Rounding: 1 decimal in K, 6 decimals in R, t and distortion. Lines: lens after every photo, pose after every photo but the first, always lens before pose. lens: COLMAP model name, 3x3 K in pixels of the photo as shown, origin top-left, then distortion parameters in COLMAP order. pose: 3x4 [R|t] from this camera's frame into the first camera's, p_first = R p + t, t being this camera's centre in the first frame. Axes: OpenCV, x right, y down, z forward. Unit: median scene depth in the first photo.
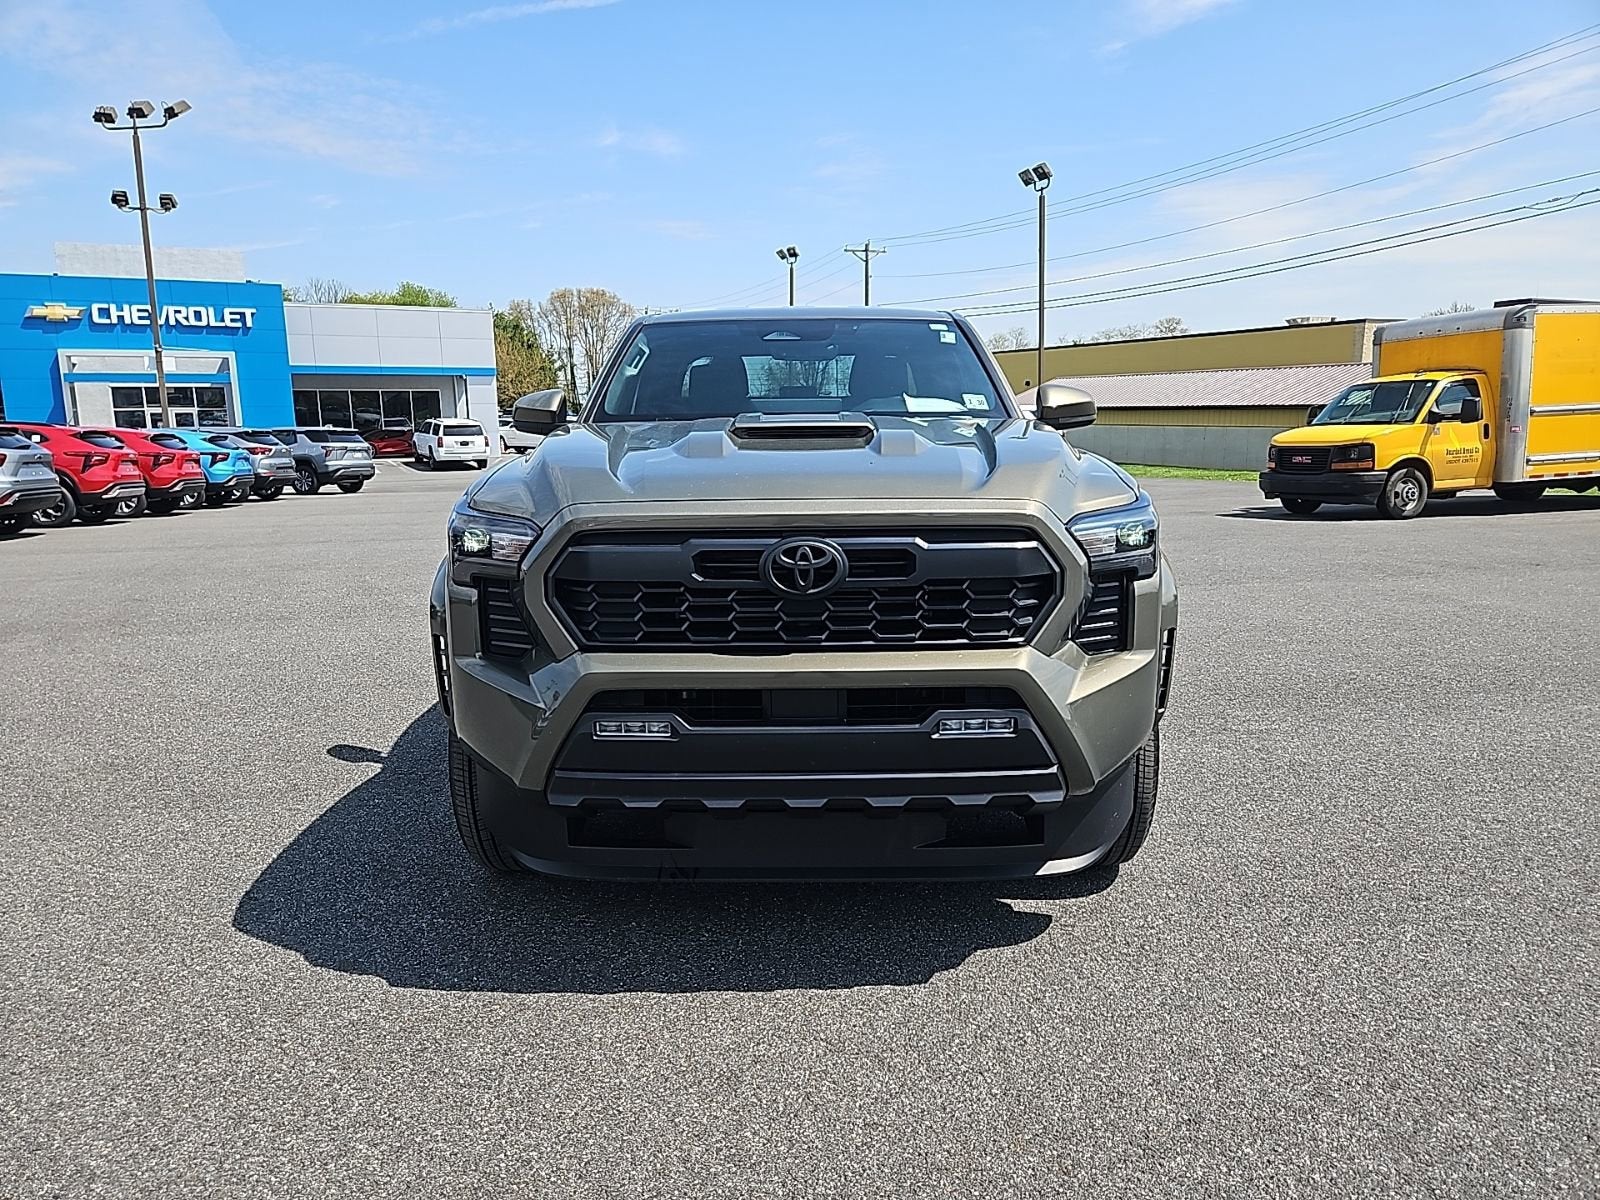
lens RADIAL K [[1069.4, 0, 786.3], [0, 1069.4, 573.5], [0, 0, 1]] dist [0.028735, -0.031285]
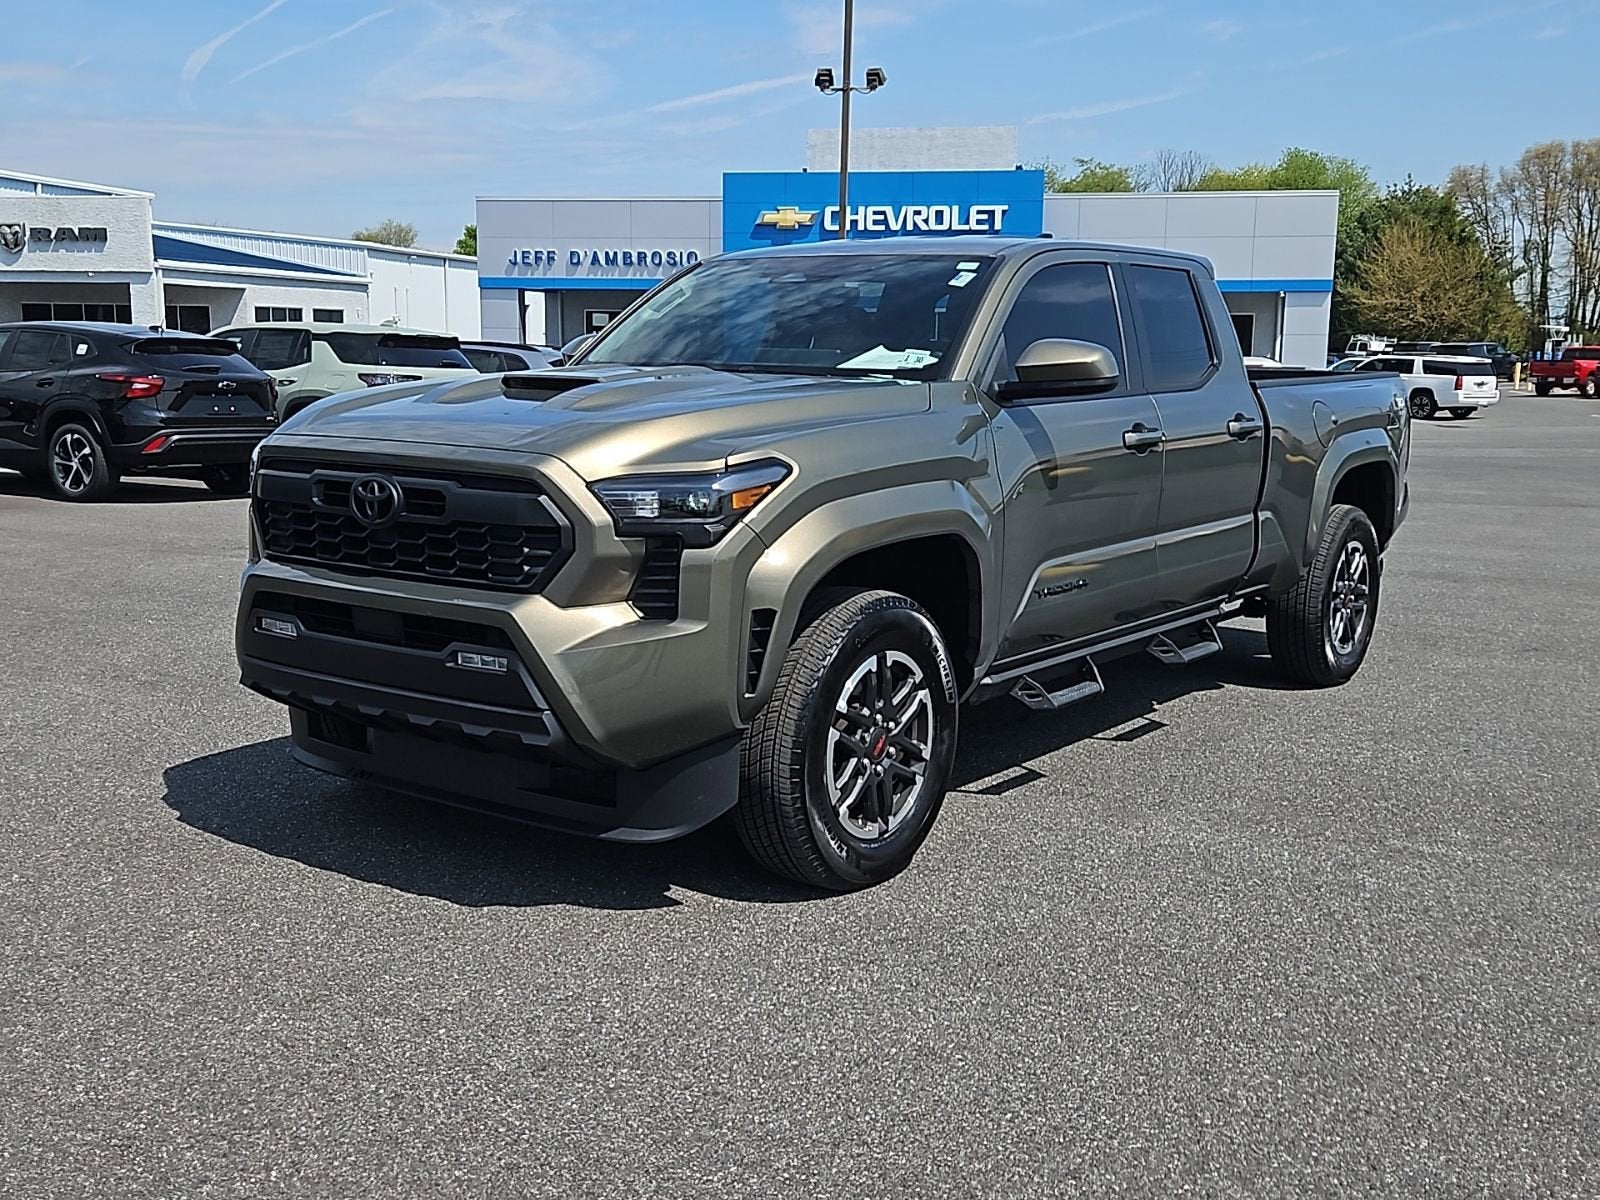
lens RADIAL K [[1629.6, 0, 796.7], [0, 1629.6, 596.1], [0, 0, 1]] dist [0.066434, 0.000000]
pose [[0.808113, 0.107296, -0.579172, 0.081482], [-0.105759, 0.993721, 0.036530, -0.000905], [0.579455, 0.031732, 0.814386, -0.008836]]
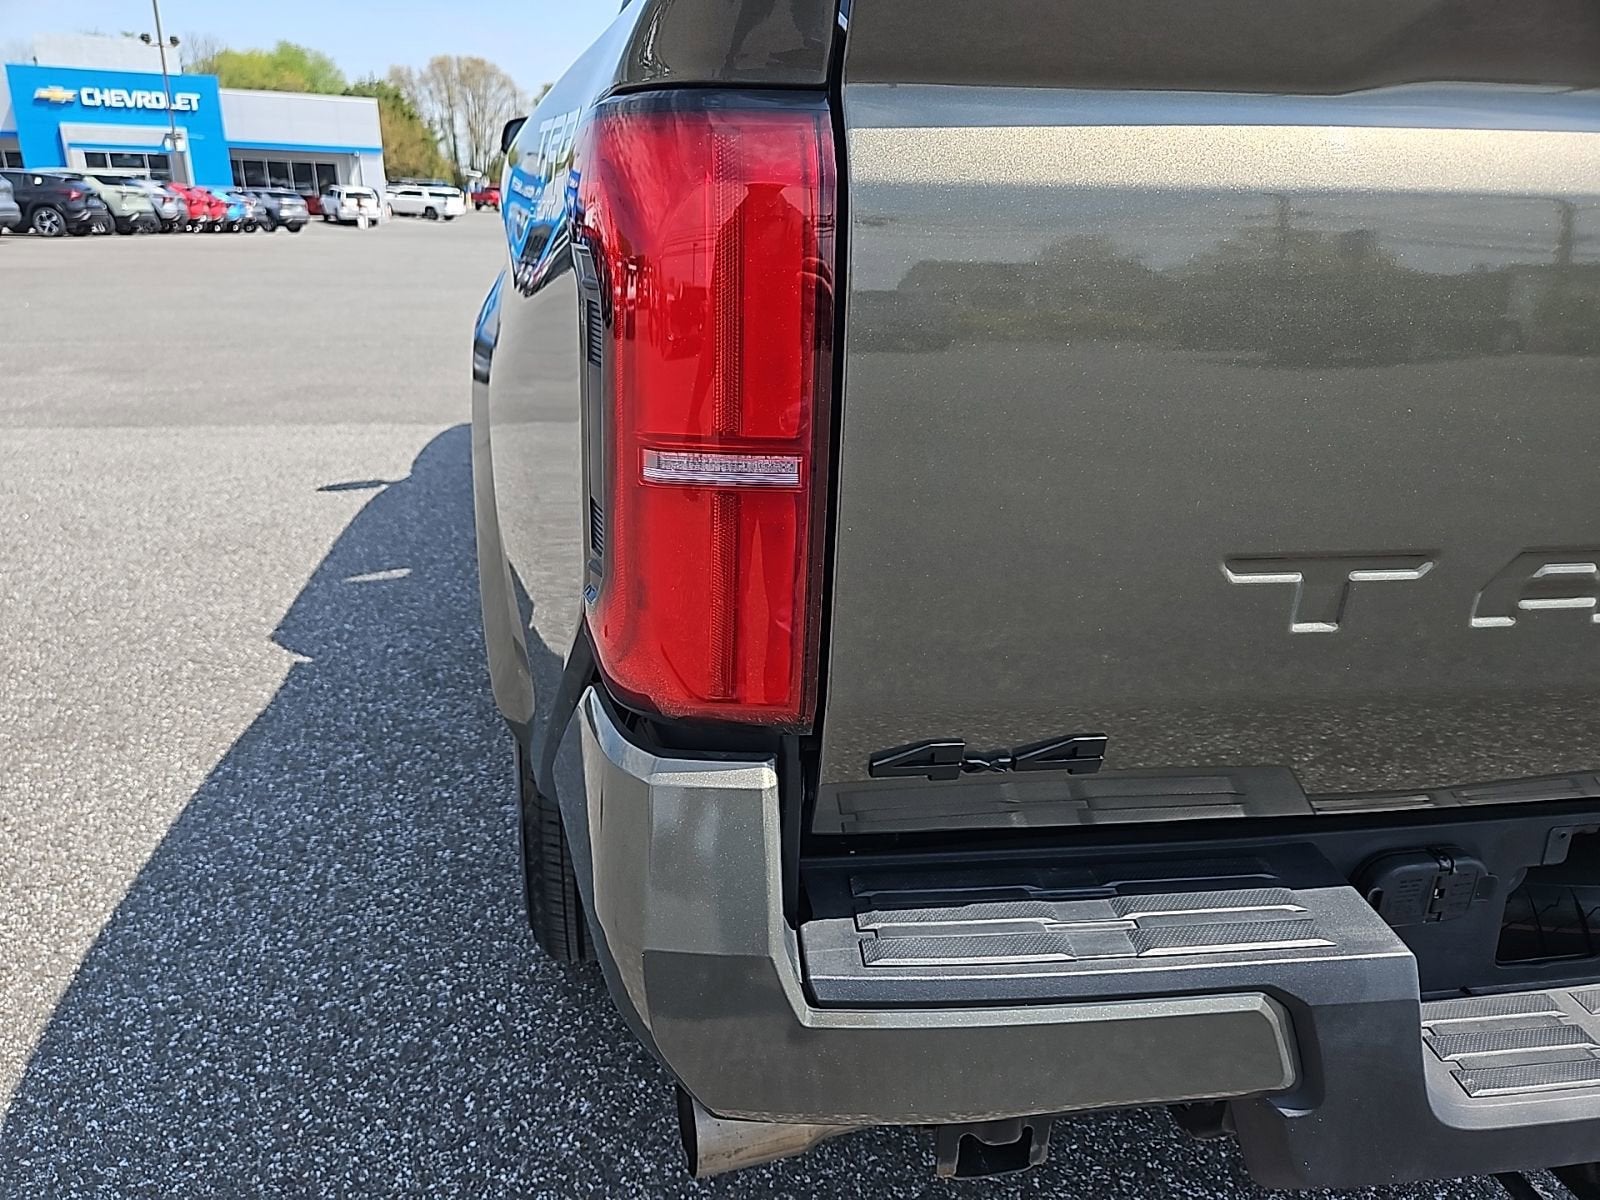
lens RADIAL K [[1069.4, 0, 784.7], [0, 1069.4, 592.1], [0, 0, 1]] dist [0.028735, -0.031285]
pose [[0.996365, 0.008643, 0.084742, 0.141170], [-0.025759, 0.978832, 0.203037, 0.076271], [-0.081194, -0.204482, 0.975497, -0.539265]]
